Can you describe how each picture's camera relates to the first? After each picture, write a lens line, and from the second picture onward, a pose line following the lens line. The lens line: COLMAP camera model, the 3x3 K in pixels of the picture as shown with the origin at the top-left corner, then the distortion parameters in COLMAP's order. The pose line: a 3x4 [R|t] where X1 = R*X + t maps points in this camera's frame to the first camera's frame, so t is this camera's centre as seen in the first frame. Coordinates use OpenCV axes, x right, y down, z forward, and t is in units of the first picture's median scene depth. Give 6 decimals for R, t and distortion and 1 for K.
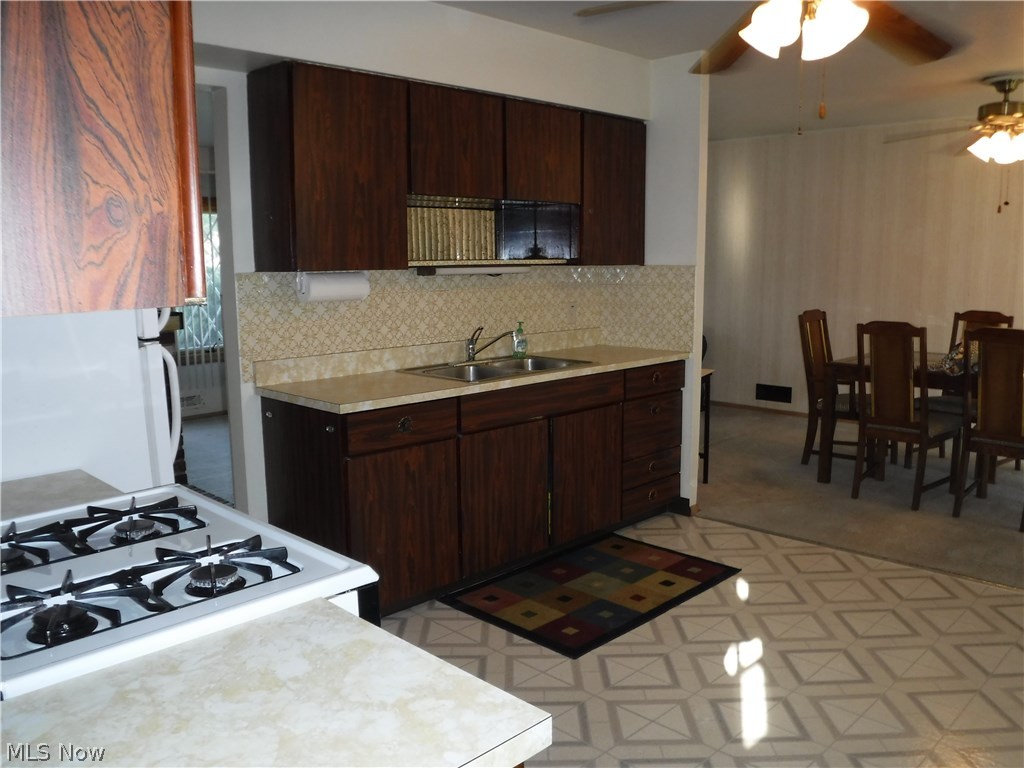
lens RADIAL K [[830.0, 0, 512.4], [0, 830.0, 397.3], [0, 0, 1]] dist [-0.086838, -0.007538]
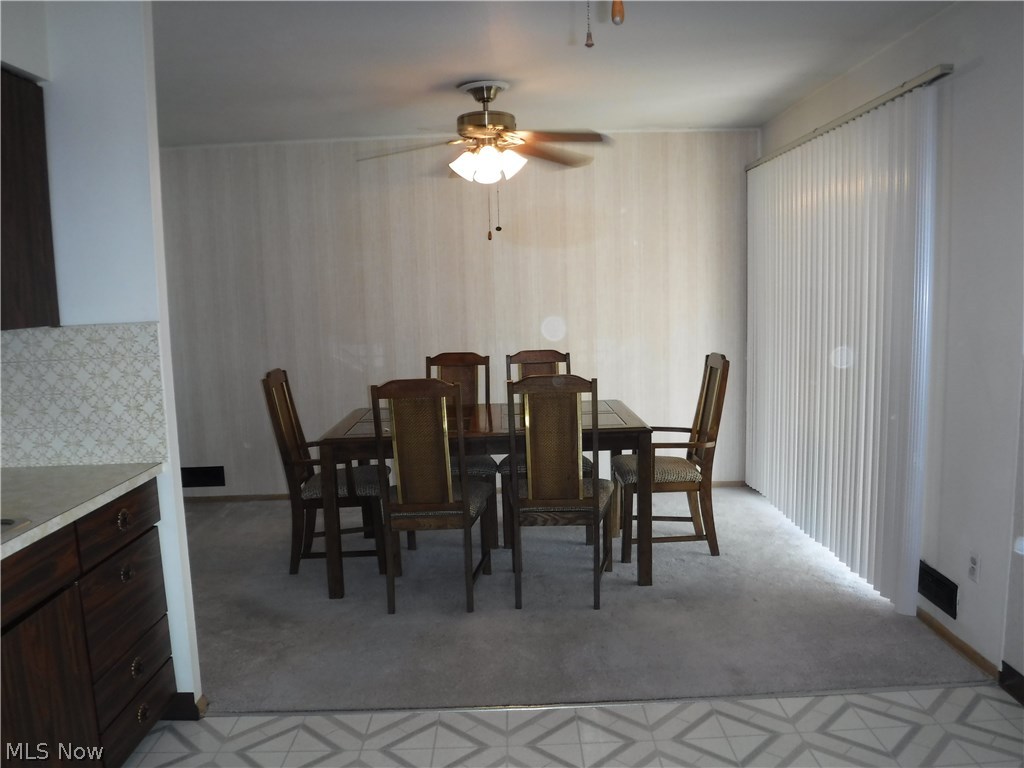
lens RADIAL K [[830.0, 0, 512.4], [0, 830.0, 397.3], [0, 0, 1]] dist [-0.086838, -0.007538]
pose [[0.701704, -0.107855, 0.704258, -0.023226], [0.144845, 0.989428, 0.007207, -0.067282], [-0.697590, 0.096951, 0.709907, 0.373426]]
